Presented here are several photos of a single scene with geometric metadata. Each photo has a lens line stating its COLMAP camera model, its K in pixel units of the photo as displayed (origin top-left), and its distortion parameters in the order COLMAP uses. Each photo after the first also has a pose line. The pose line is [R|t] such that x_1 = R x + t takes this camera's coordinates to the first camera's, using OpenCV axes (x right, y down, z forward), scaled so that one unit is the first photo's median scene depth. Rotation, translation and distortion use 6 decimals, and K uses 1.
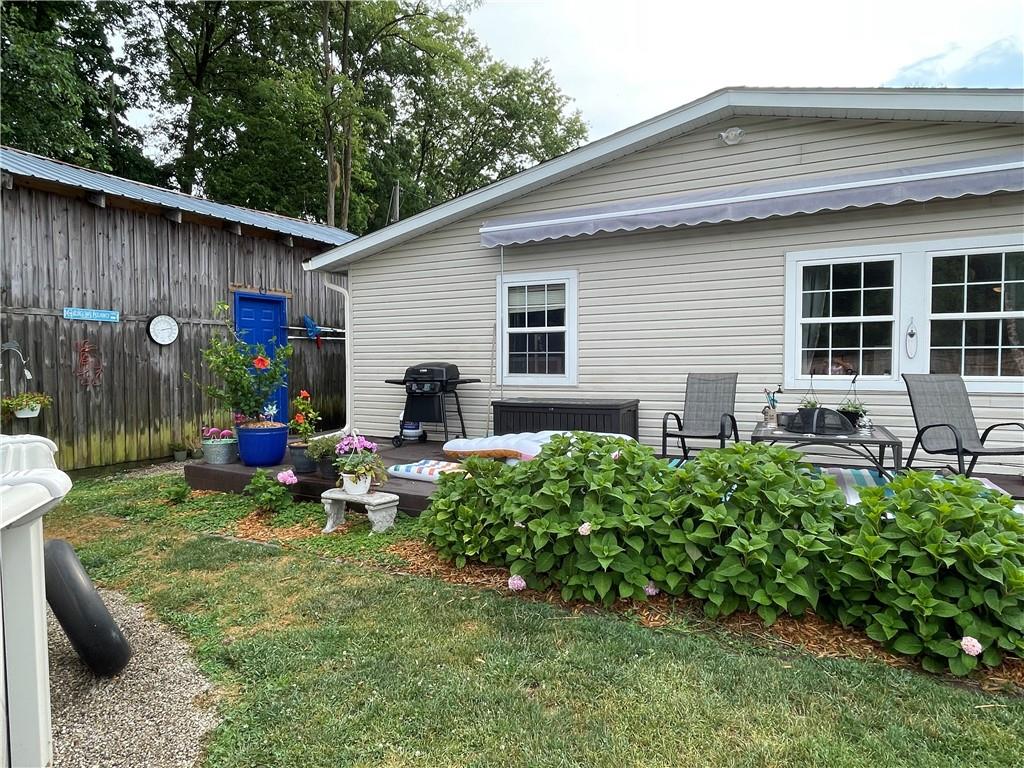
lens RADIAL K [[597.1, 0, 509.4], [0, 597.1, 380.3], [0, 0, 1]] dist [-0.001167, -0.002255]
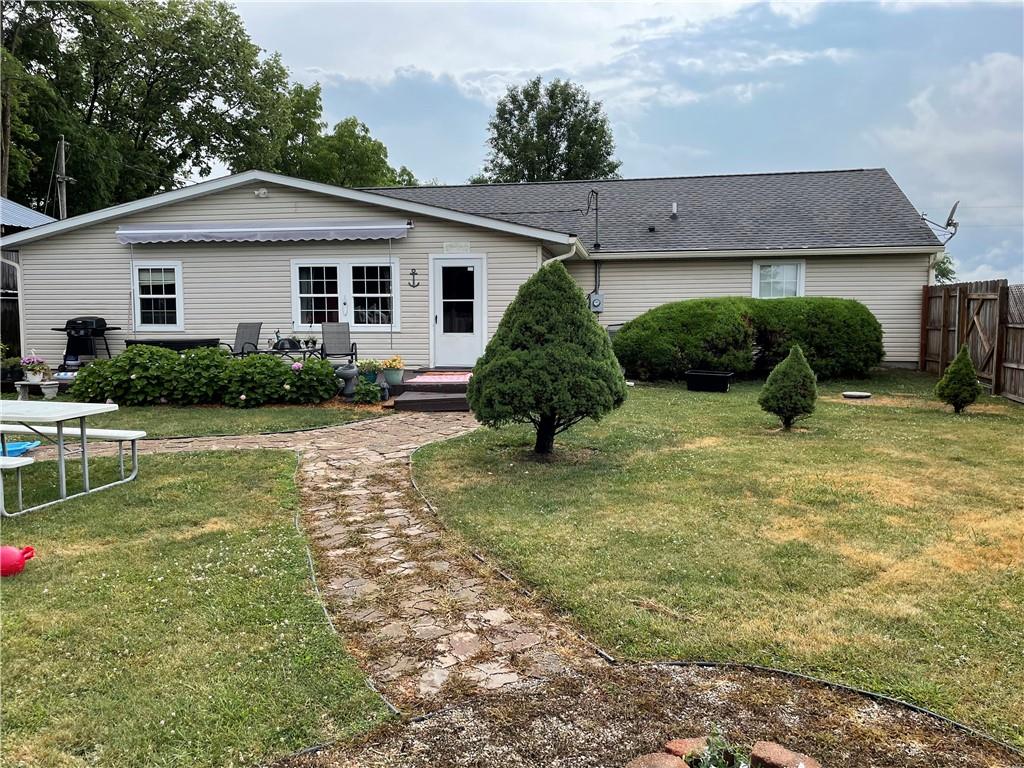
lens RADIAL K [[766.4, 0, 497.5], [0, 766.4, 382.2], [0, 0, 1]] dist [0.067670, -0.082051]
pose [[0.953745, -0.021027, 0.299879, 0.304200], [0.006484, 0.998758, 0.049410, 0.051331], [-0.300545, -0.045180, 0.952697, -1.340146]]
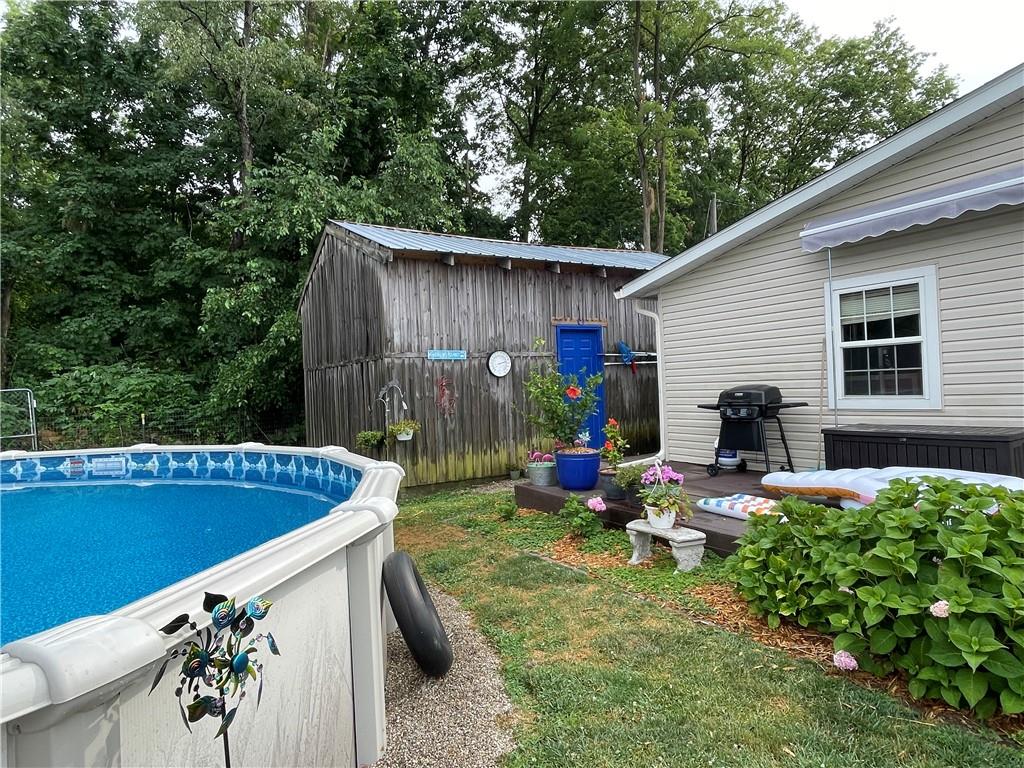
lens RADIAL K [[597.1, 0, 513.5], [0, 597.1, 381.4], [0, 0, 1]] dist [-0.001167, -0.002255]
pose [[0.862890, -0.034531, -0.504211, 0.023385], [0.020034, 0.999216, -0.034147, -0.012680], [0.504995, 0.019363, 0.862905, 0.028026]]
